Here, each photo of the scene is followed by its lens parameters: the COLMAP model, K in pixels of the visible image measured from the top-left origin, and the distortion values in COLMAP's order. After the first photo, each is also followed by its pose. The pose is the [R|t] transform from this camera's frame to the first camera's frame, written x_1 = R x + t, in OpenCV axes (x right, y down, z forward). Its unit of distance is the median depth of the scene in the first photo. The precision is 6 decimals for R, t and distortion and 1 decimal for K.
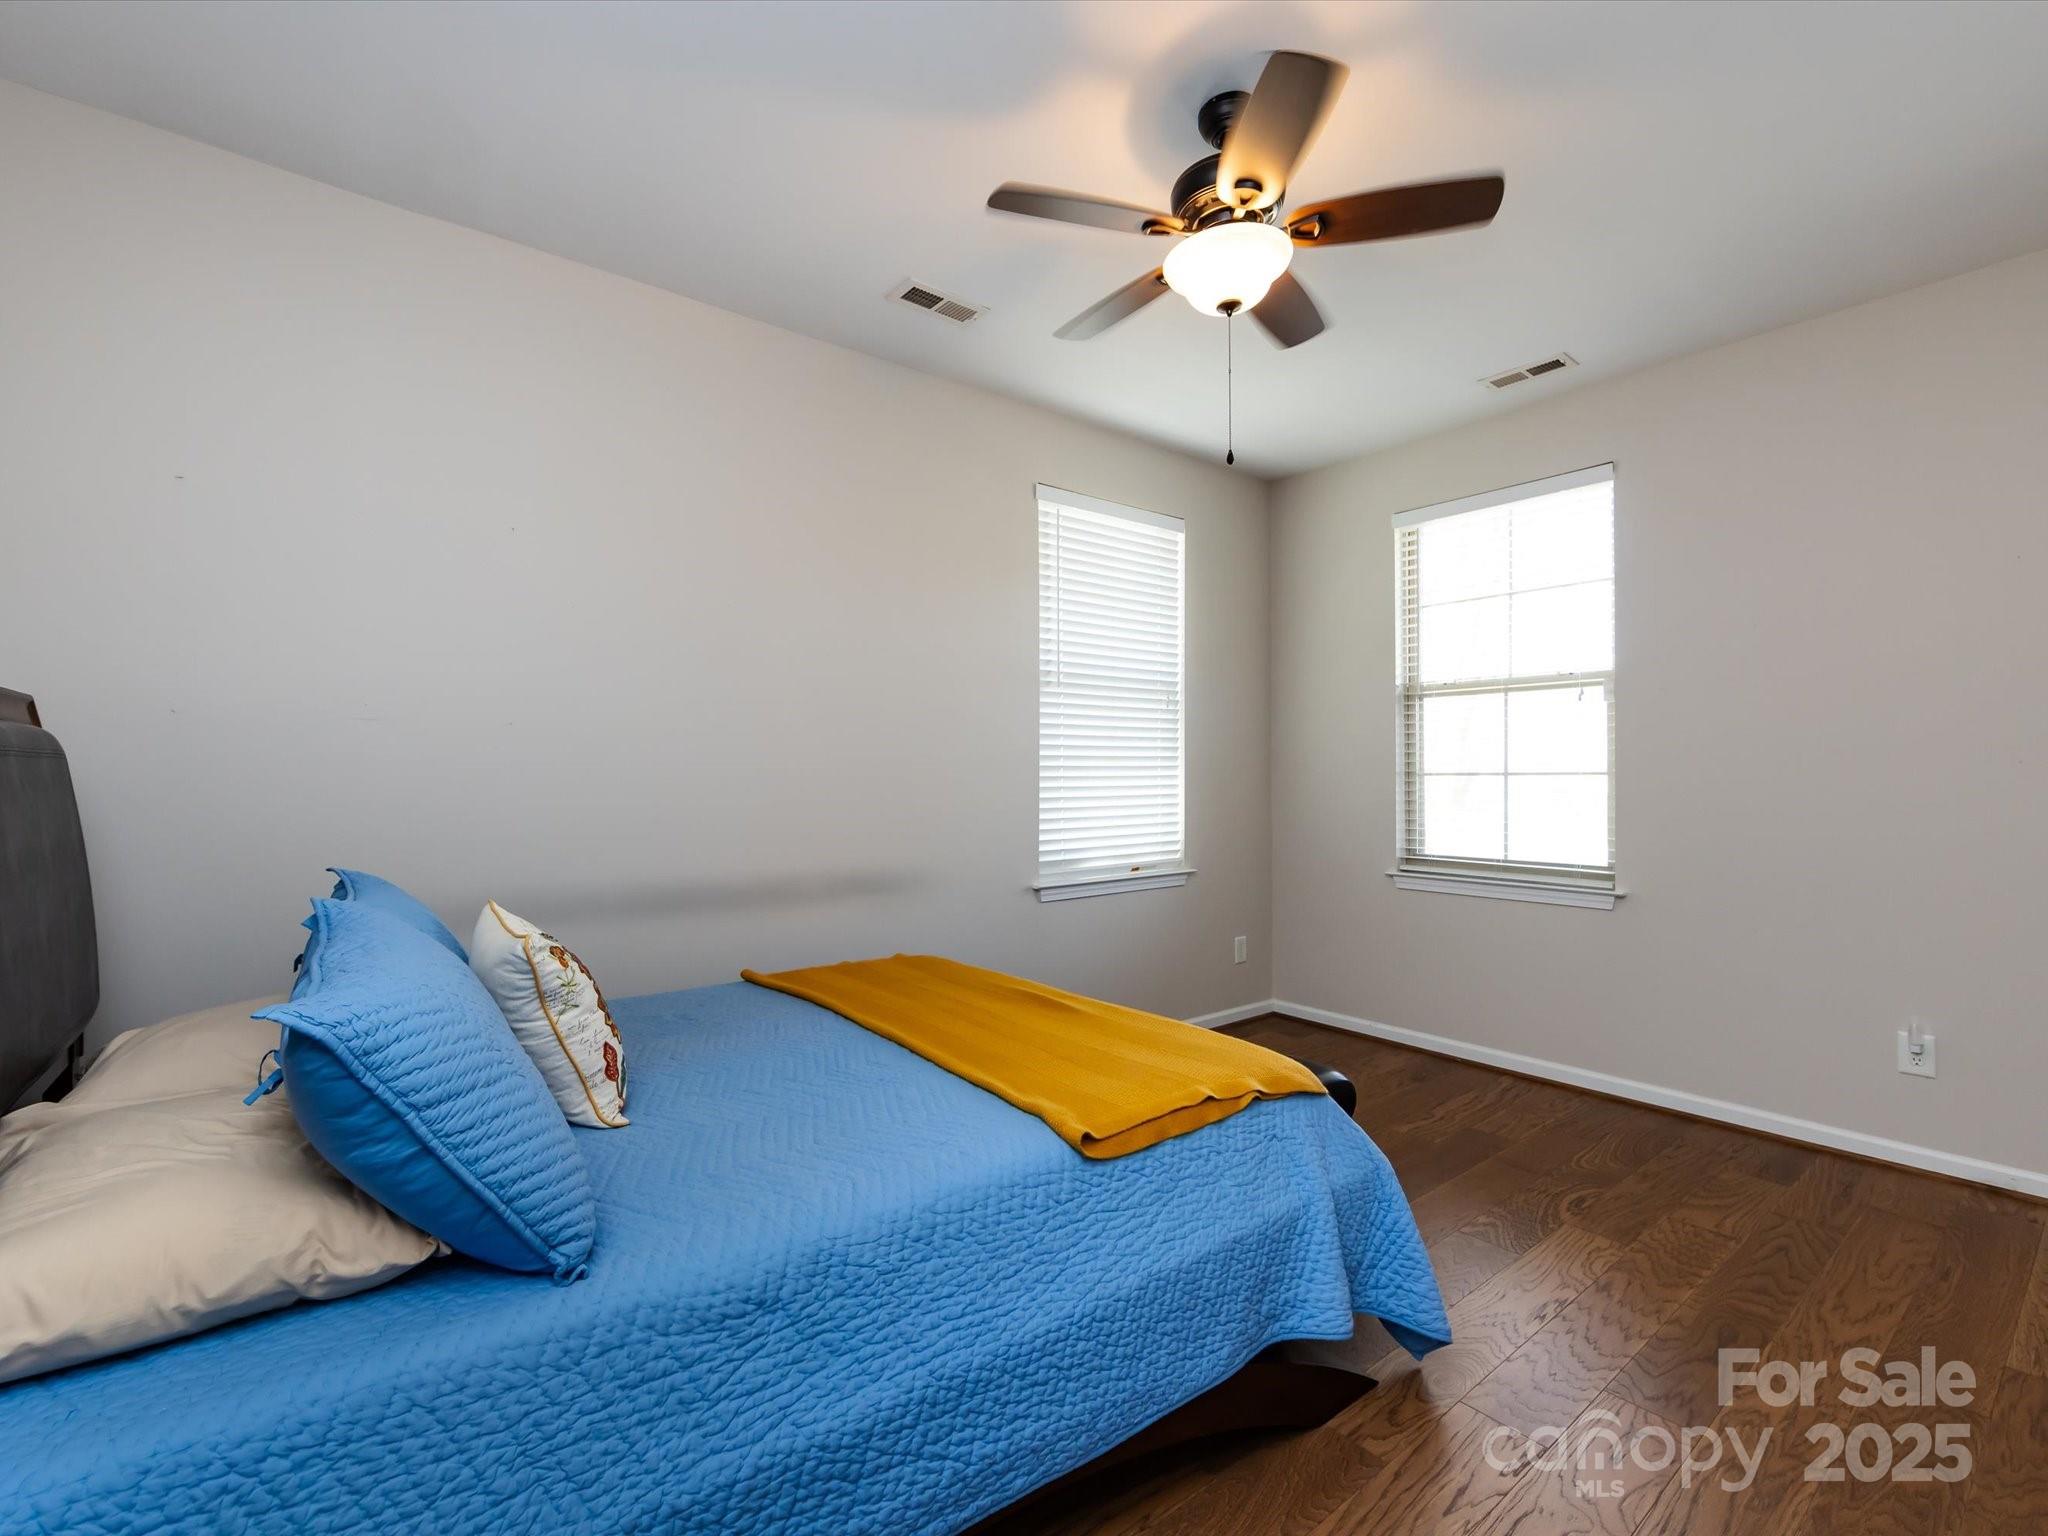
lens RADIAL K [[890.6, 0, 1026.5], [0, 890.6, 767.3], [0, 0, 1]] dist [-0.008685, 0.001394]
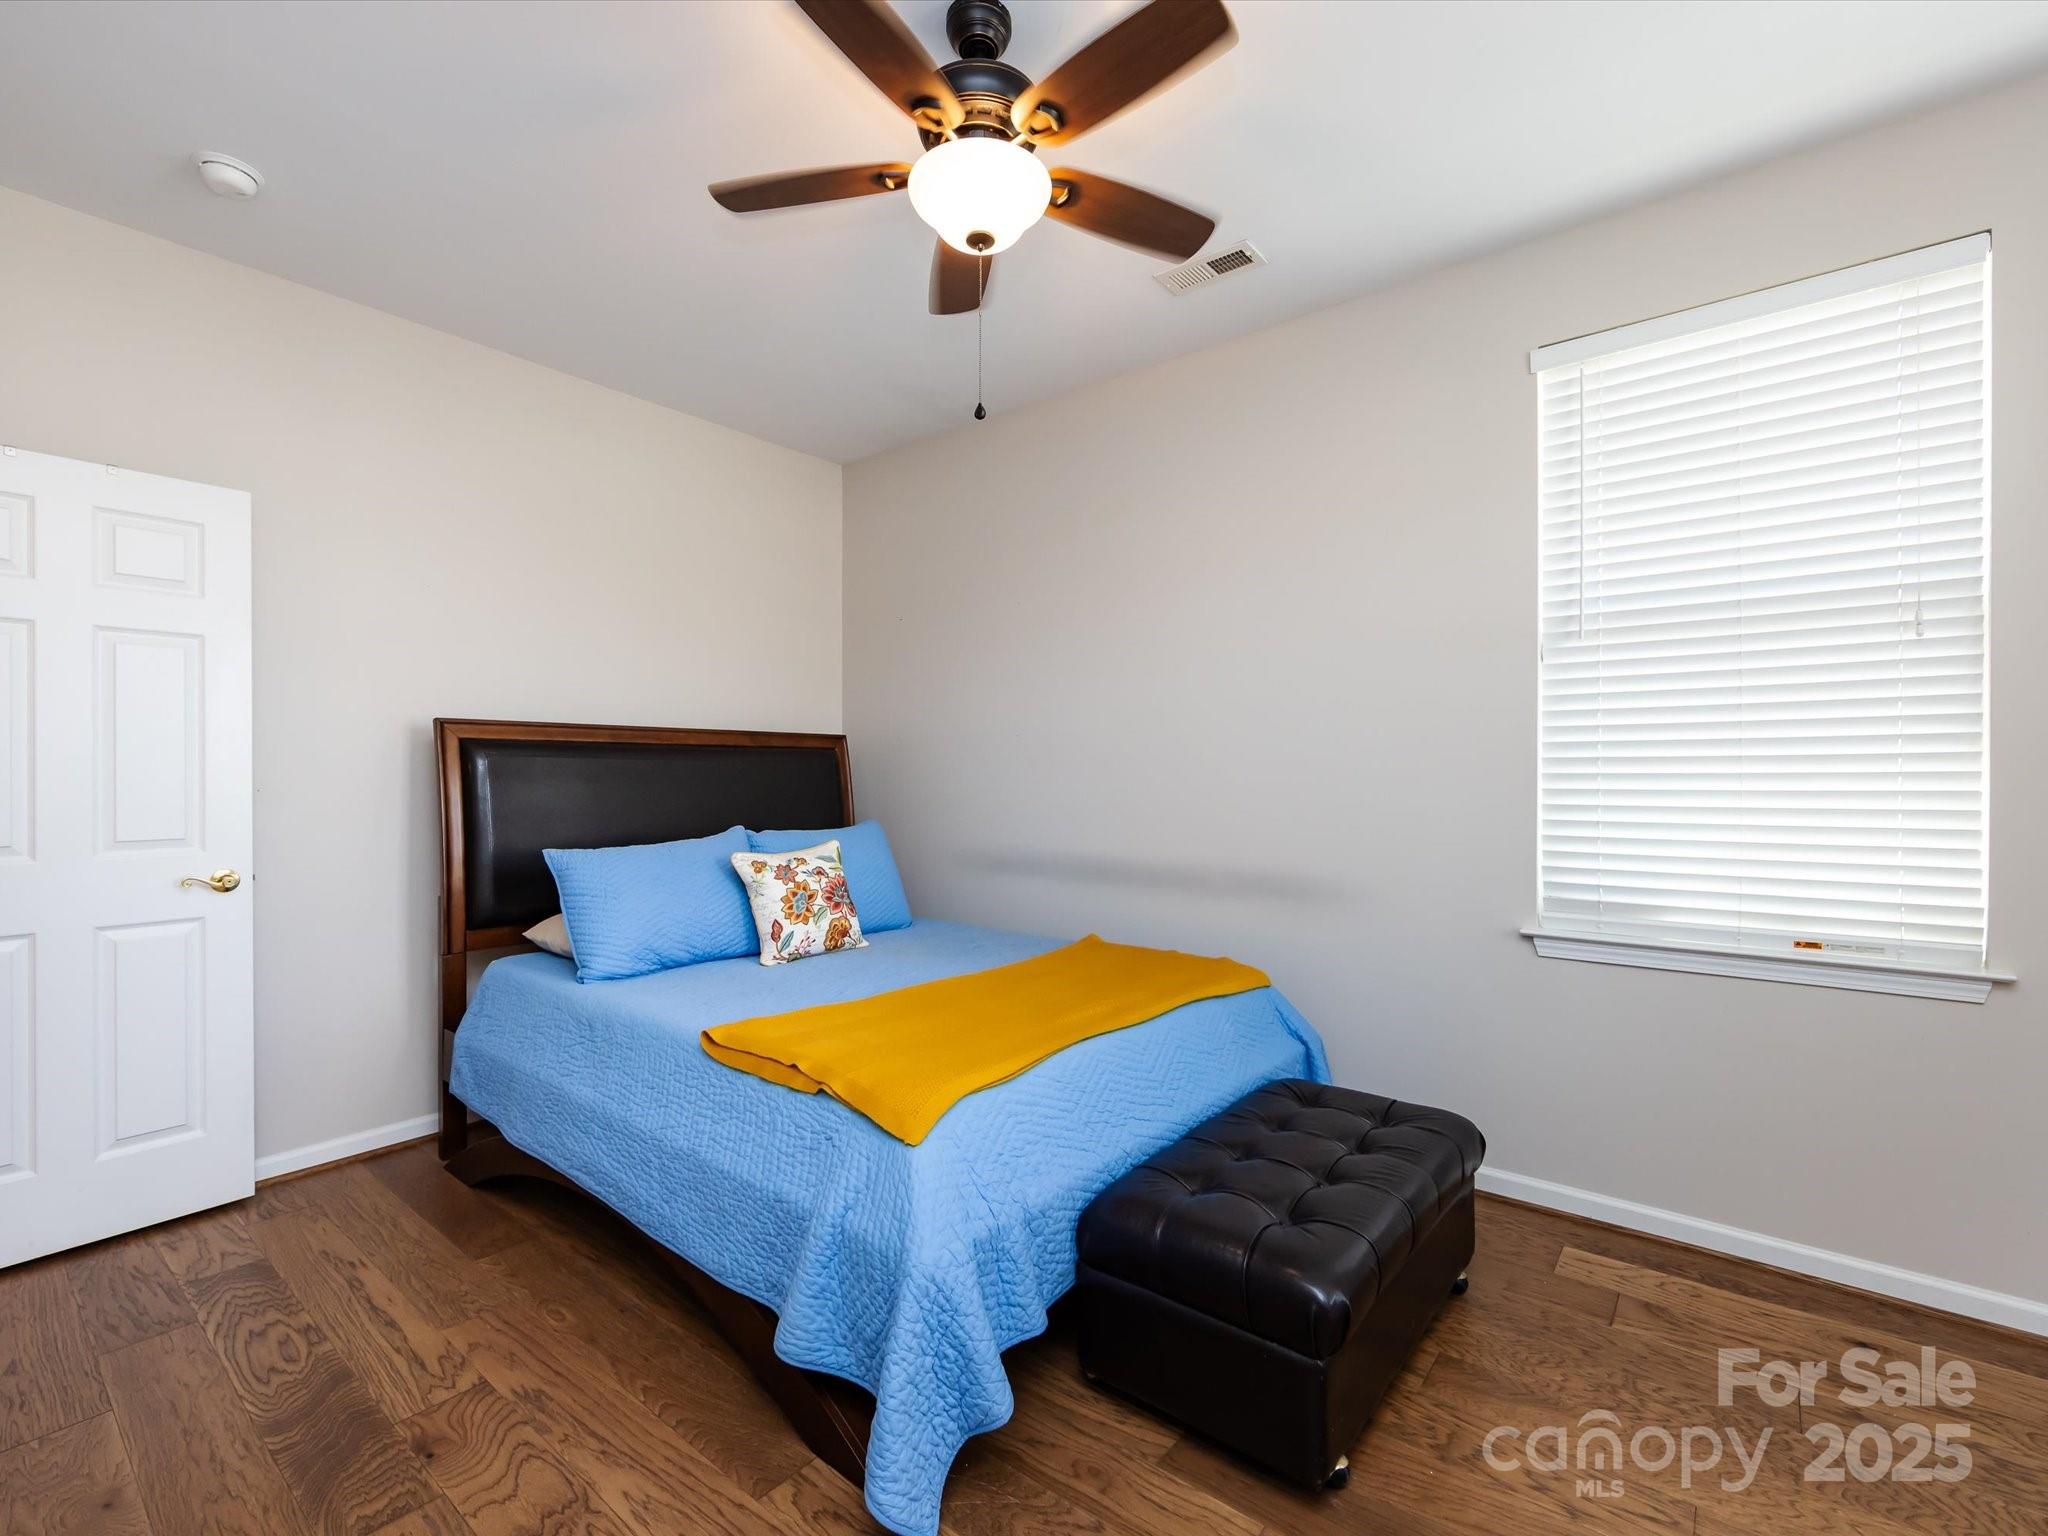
lens RADIAL K [[890.6, 0, 1022.7], [0, 890.6, 774.7], [0, 0, 1]] dist [-0.008685, 0.001394]
pose [[0.238762, 0.003384, -0.971072, 0.590166], [0.006726, 0.999964, 0.005138, 0.004847], [0.971055, -0.007758, 0.238731, 0.449180]]
